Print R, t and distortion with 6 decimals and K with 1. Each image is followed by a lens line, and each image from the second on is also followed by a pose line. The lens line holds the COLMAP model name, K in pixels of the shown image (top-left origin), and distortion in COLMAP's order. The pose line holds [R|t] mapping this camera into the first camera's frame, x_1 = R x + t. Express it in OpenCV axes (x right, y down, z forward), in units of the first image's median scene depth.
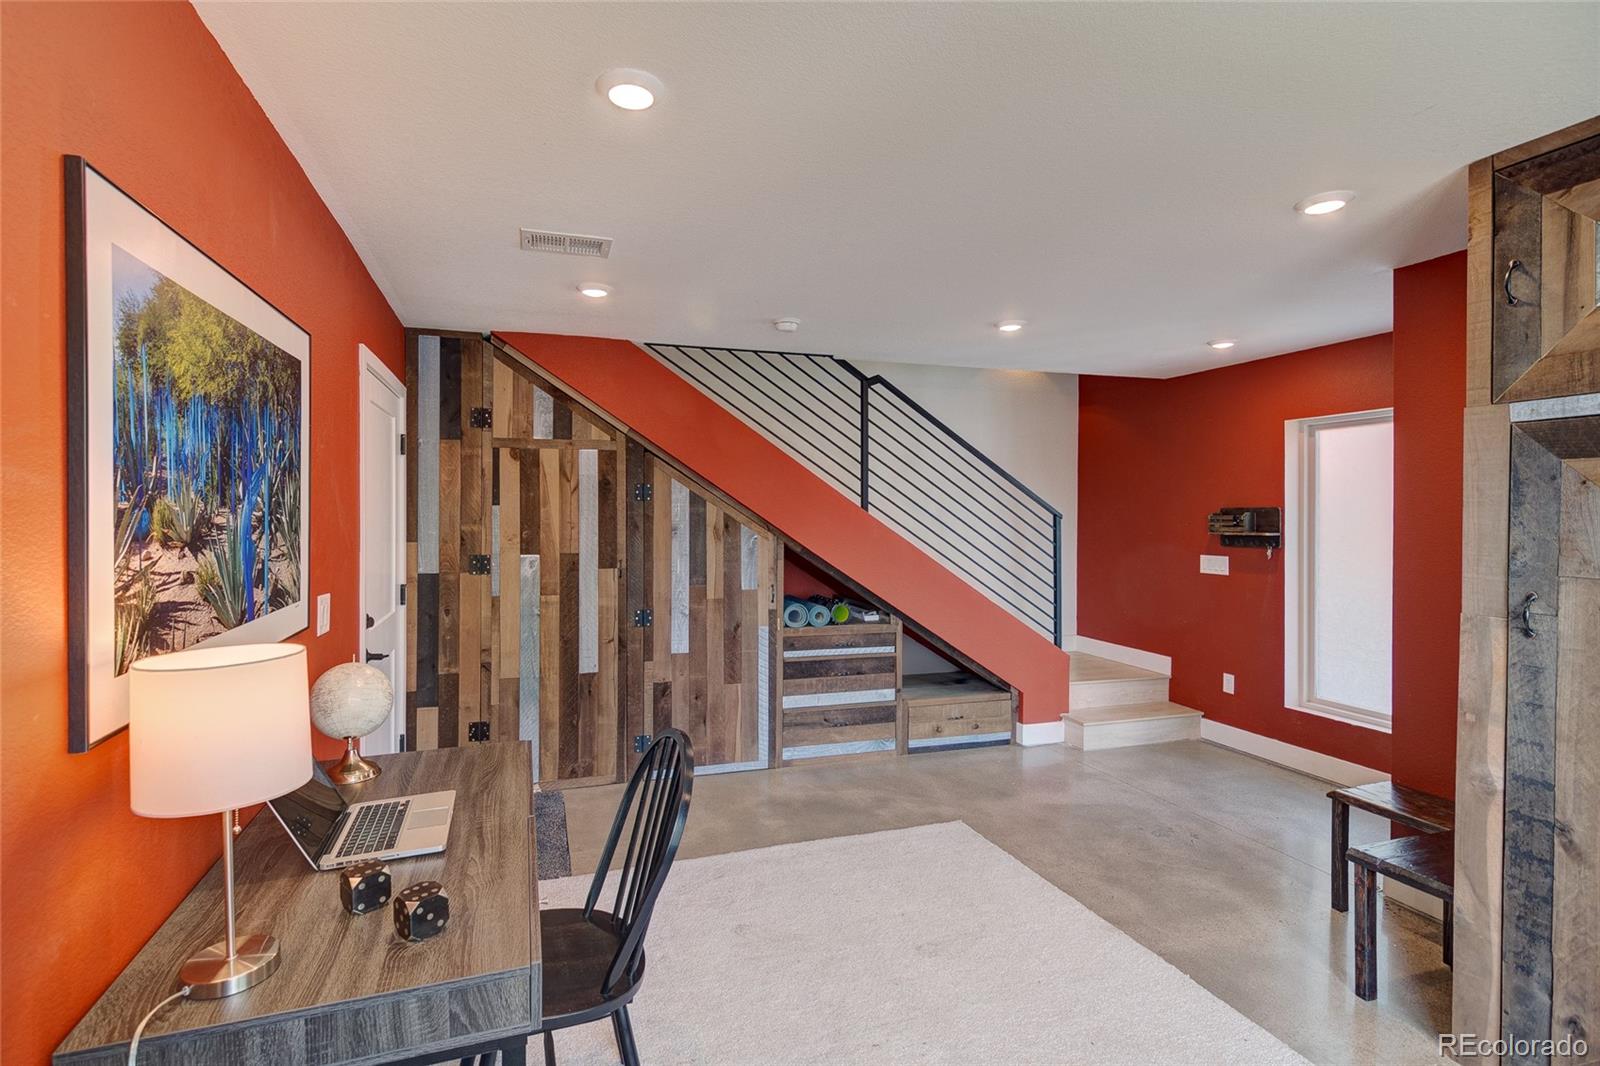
lens RADIAL K [[797.1, 0, 794.7], [0, 797.1, 523.1], [0, 0, 1]] dist [0.001209, 0.000002]
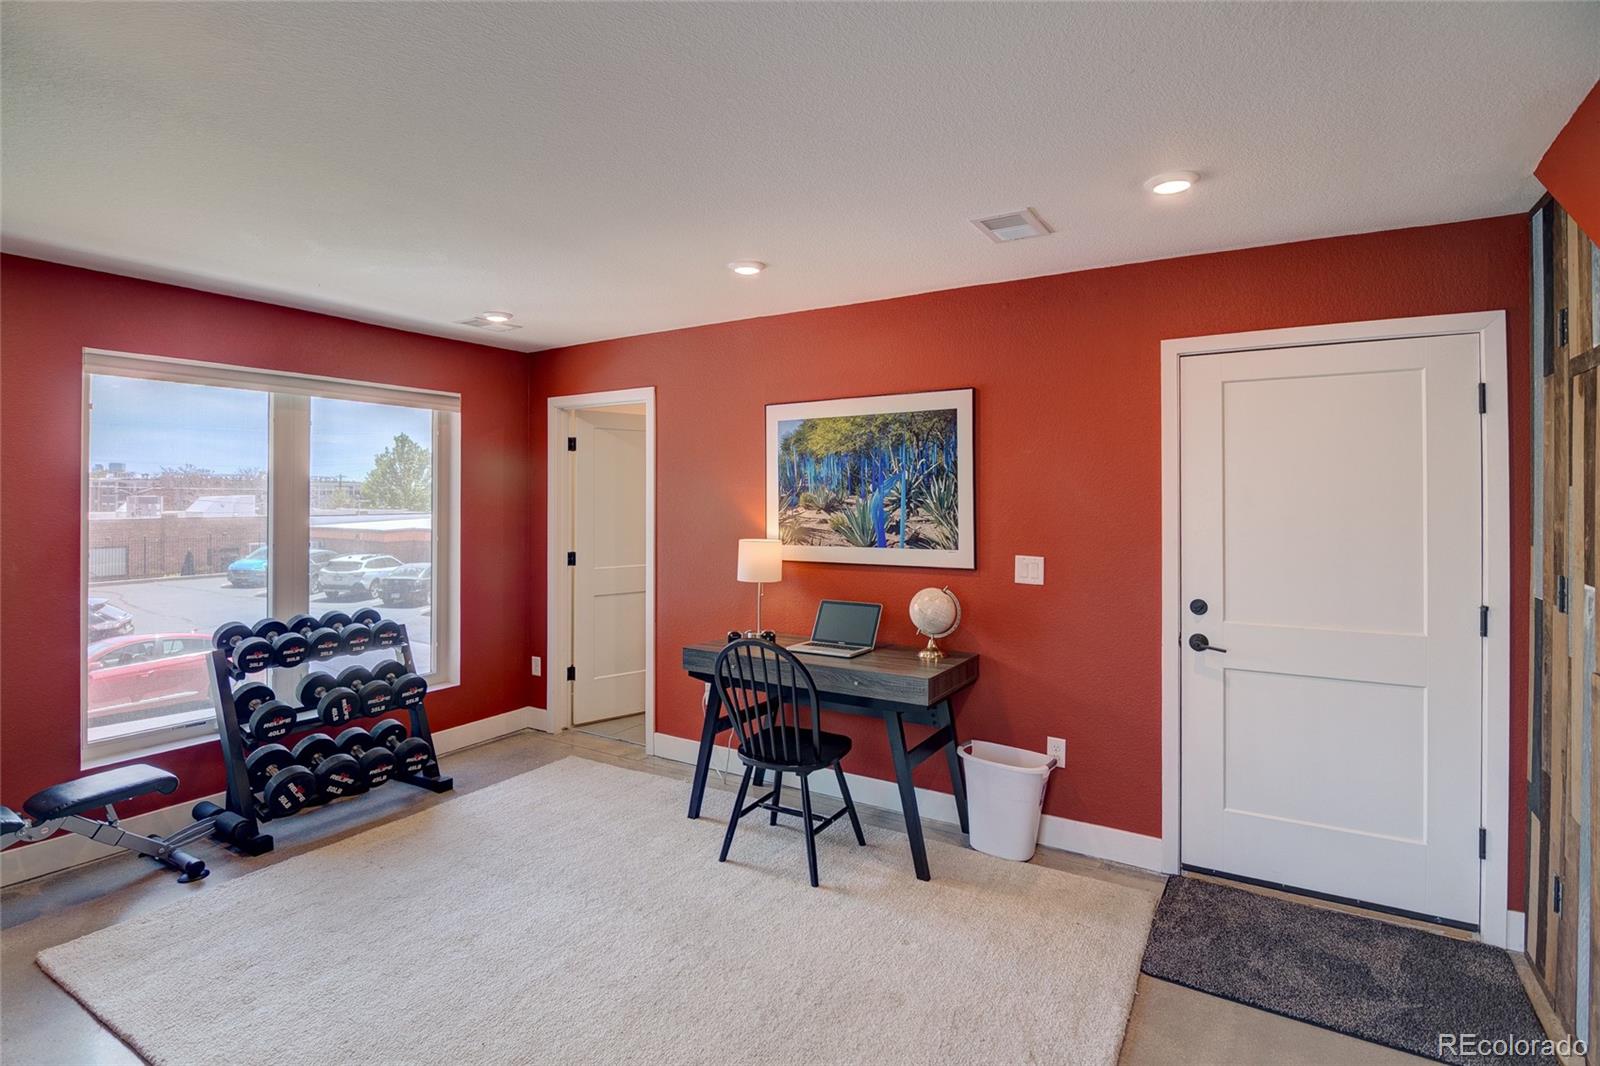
lens RADIAL K [[797.1, 0, 799.3], [0, 797.1, 517.4], [0, 0, 1]] dist [0.001209, 0.000002]
pose [[-0.767481, 0.005214, -0.641050, 0.544250], [-0.015788, 0.999510, 0.027032, -0.008959], [0.640877, 0.030867, -0.767023, 1.548115]]
